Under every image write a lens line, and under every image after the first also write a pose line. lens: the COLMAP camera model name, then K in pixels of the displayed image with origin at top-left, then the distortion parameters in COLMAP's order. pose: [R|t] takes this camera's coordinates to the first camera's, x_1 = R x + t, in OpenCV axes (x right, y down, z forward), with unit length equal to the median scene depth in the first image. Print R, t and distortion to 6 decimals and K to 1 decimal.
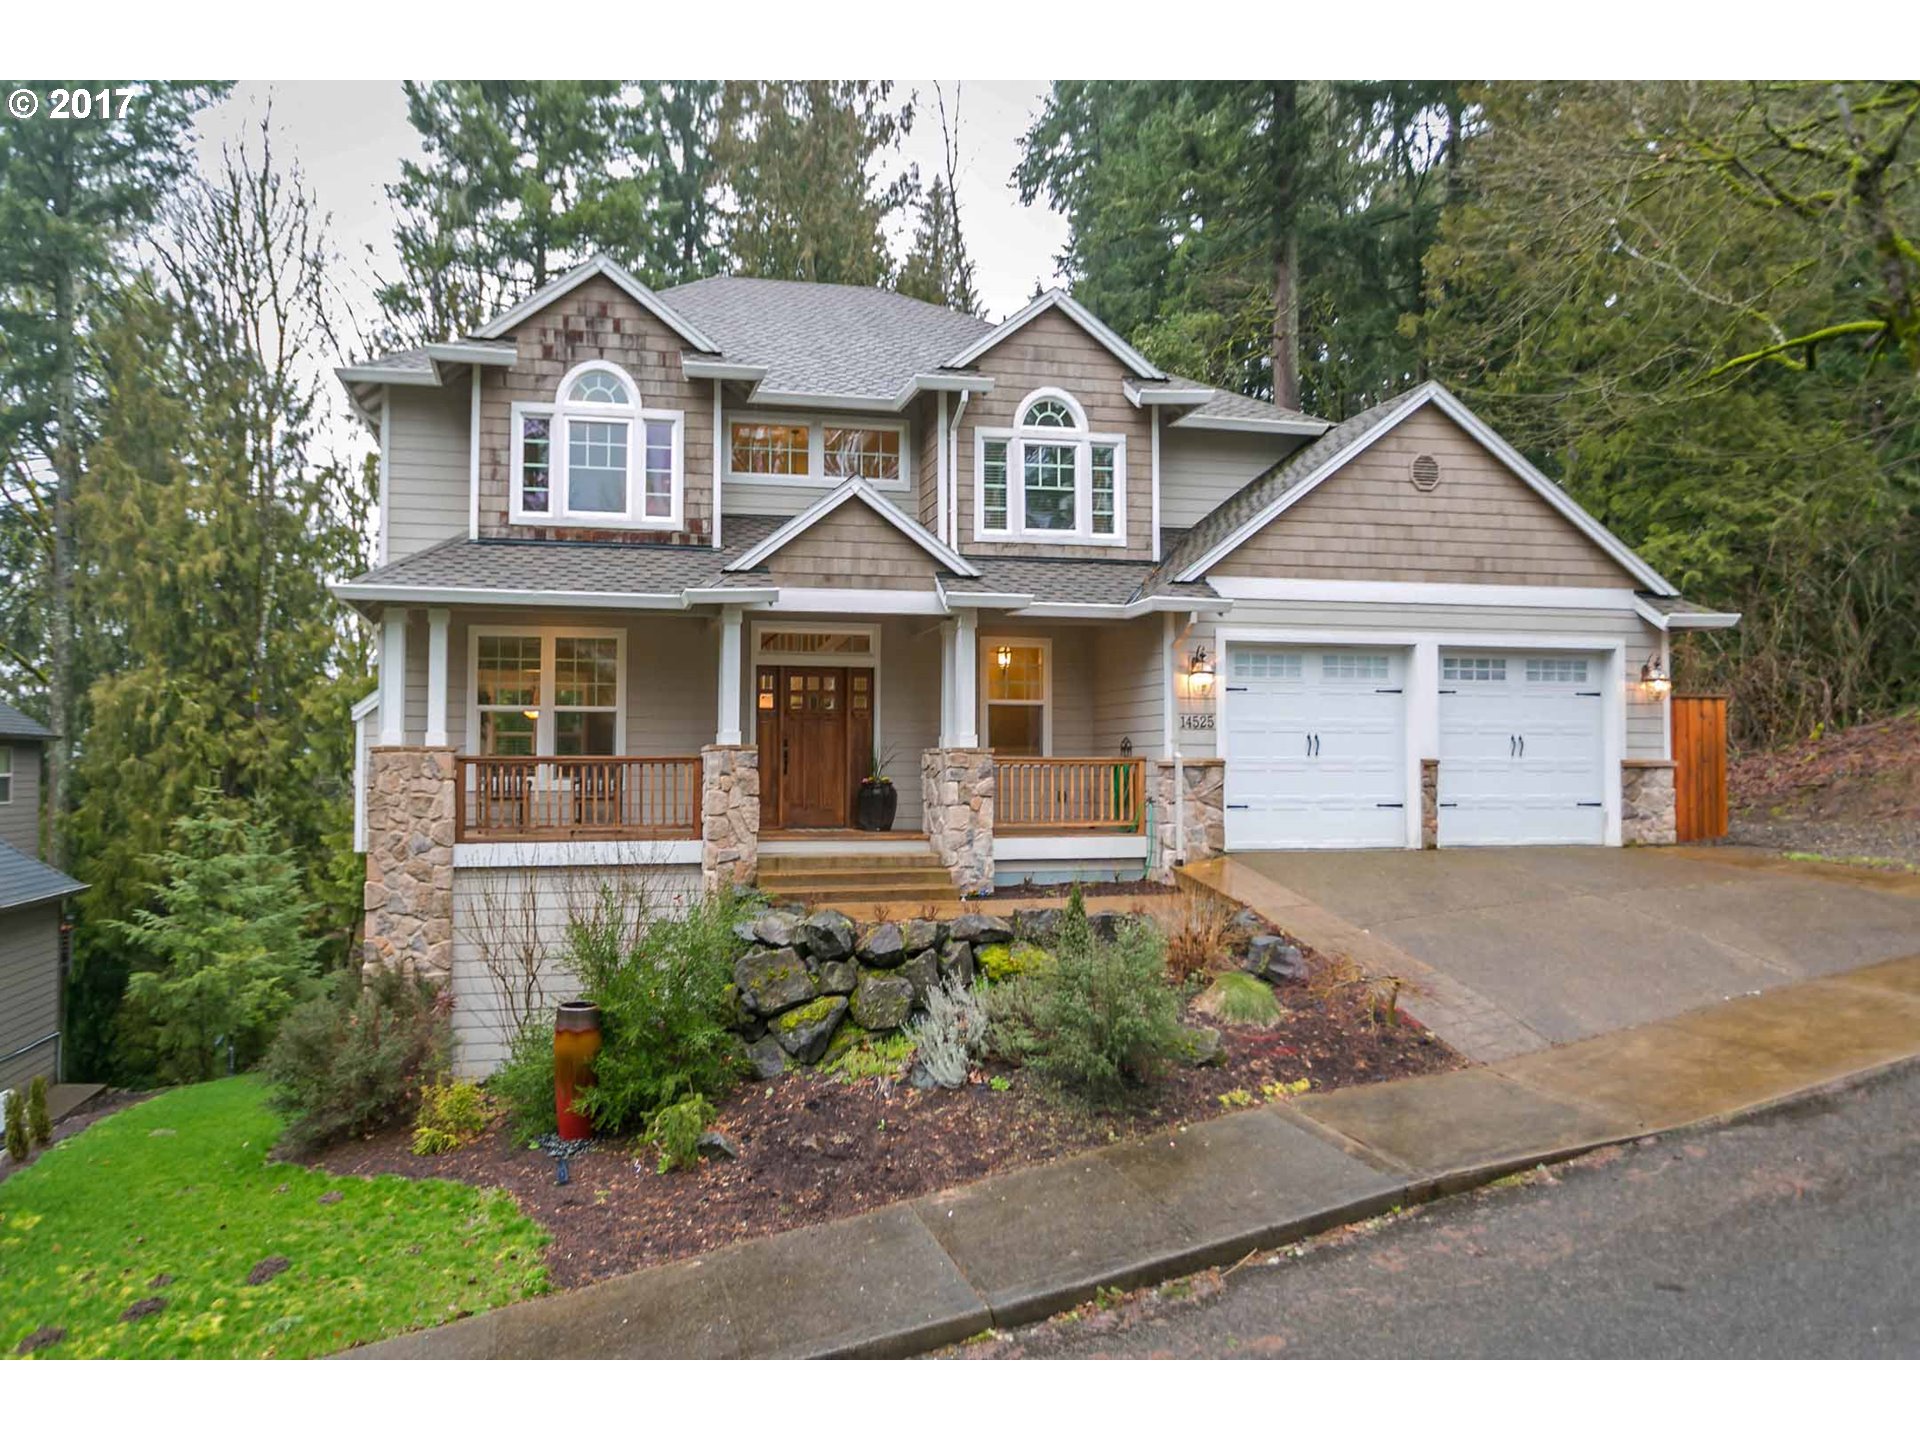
lens RADIAL K [[6058.0, 0, 960.0], [0, 6058.0, 720.0], [0, 0, 1]] dist [-0.206734, 0.486179]
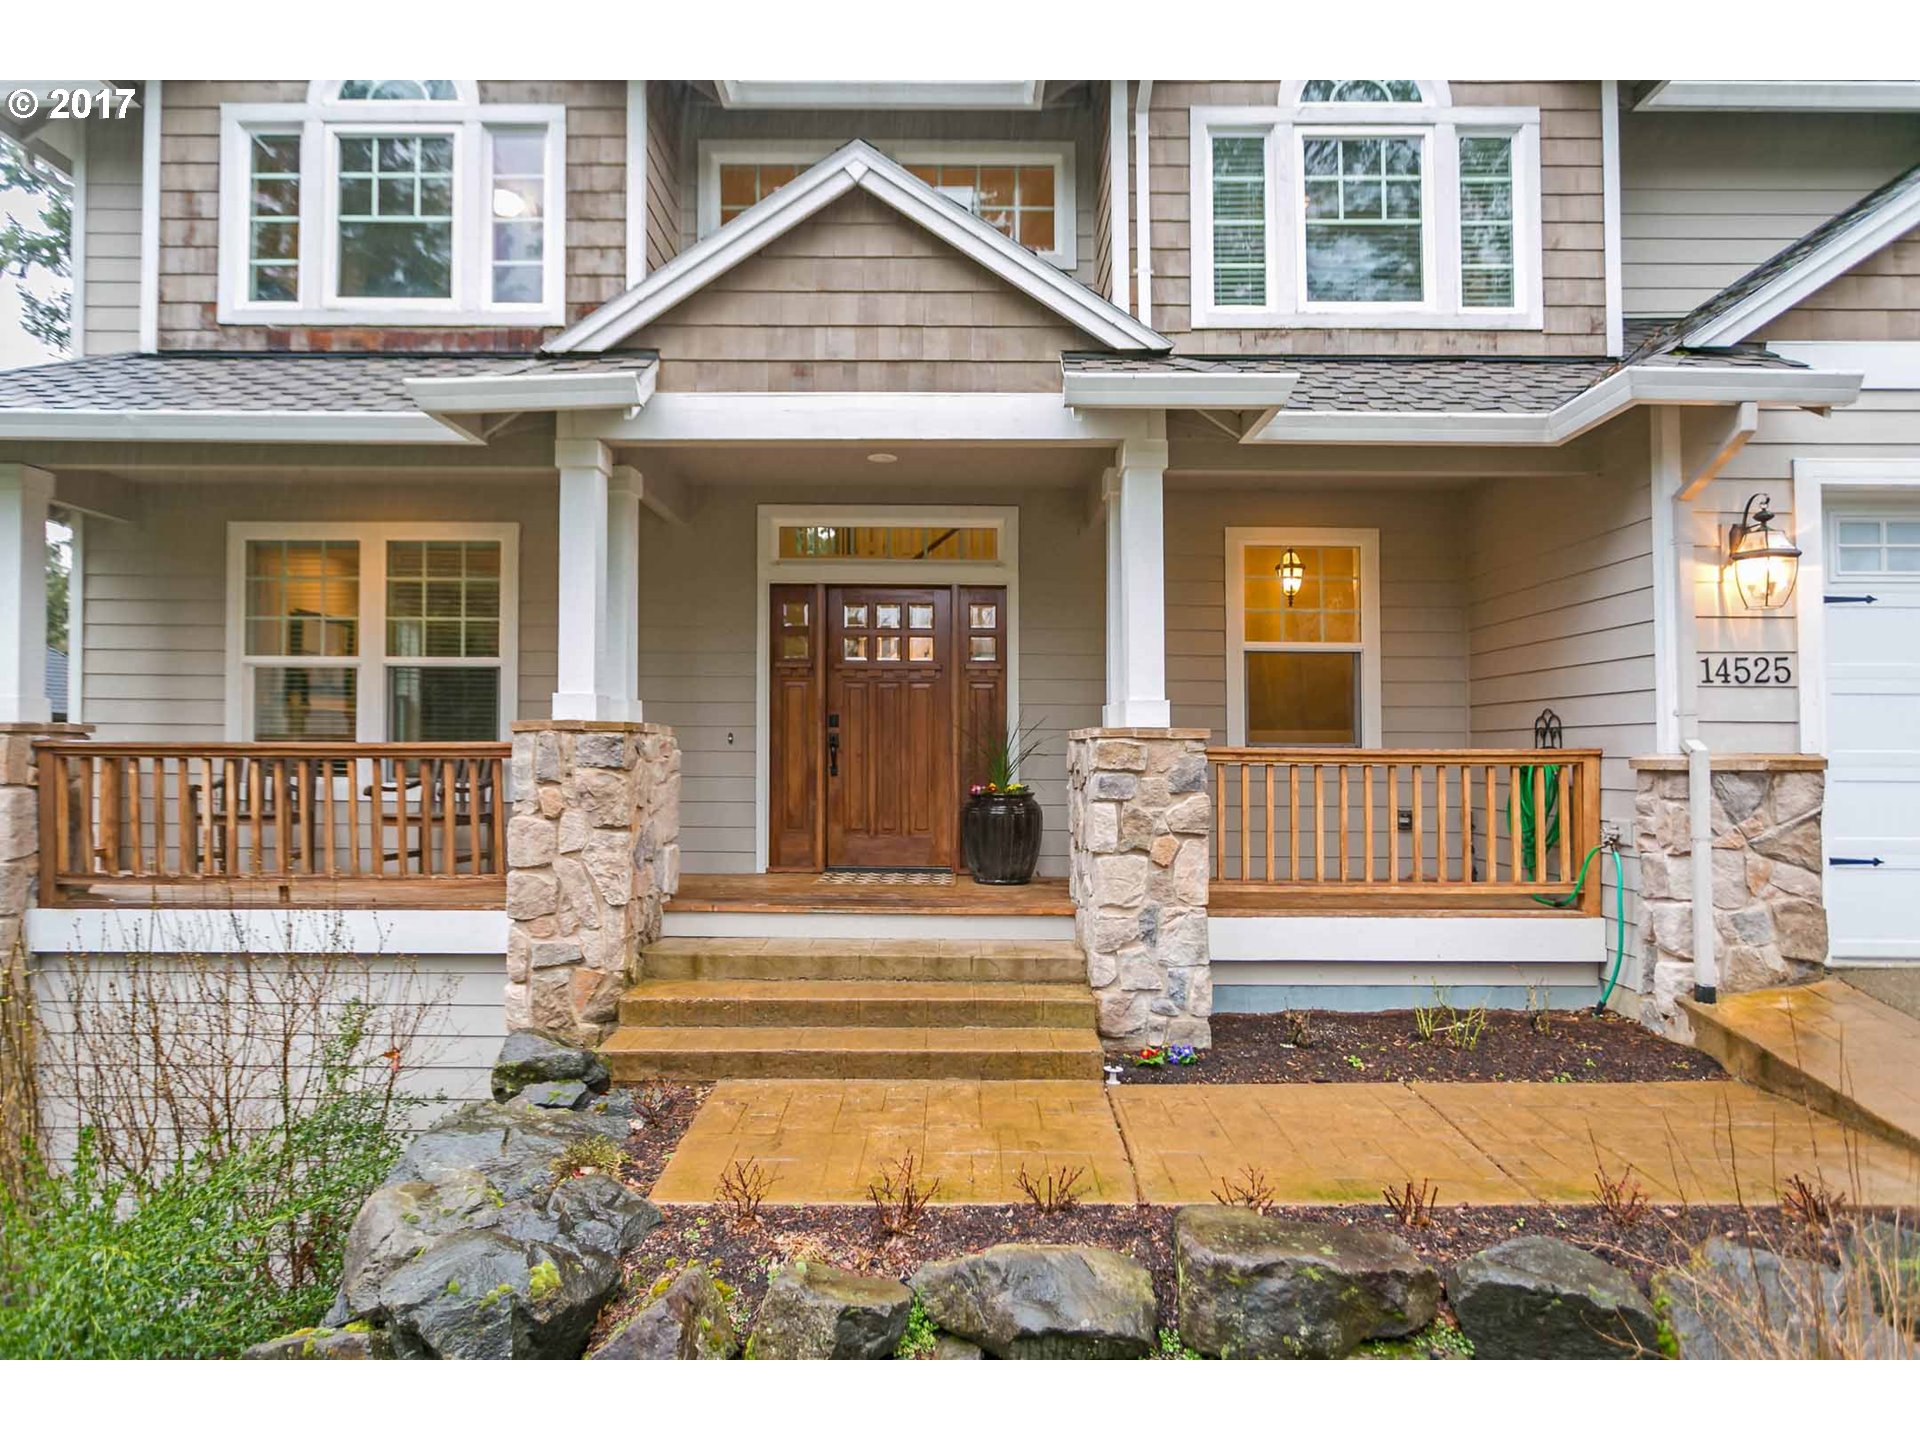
lens RADIAL K [[809.9, 0, 971.5], [0, 809.9, 720.3], [0, 0, 1]] dist [-0.001184, 0.000006]
pose [[0.854616, -0.009138, -0.519180, 0.021843], [-0.000057, 0.999843, -0.017691, 0.005048], [0.519260, 0.015149, 0.854482, 0.934925]]
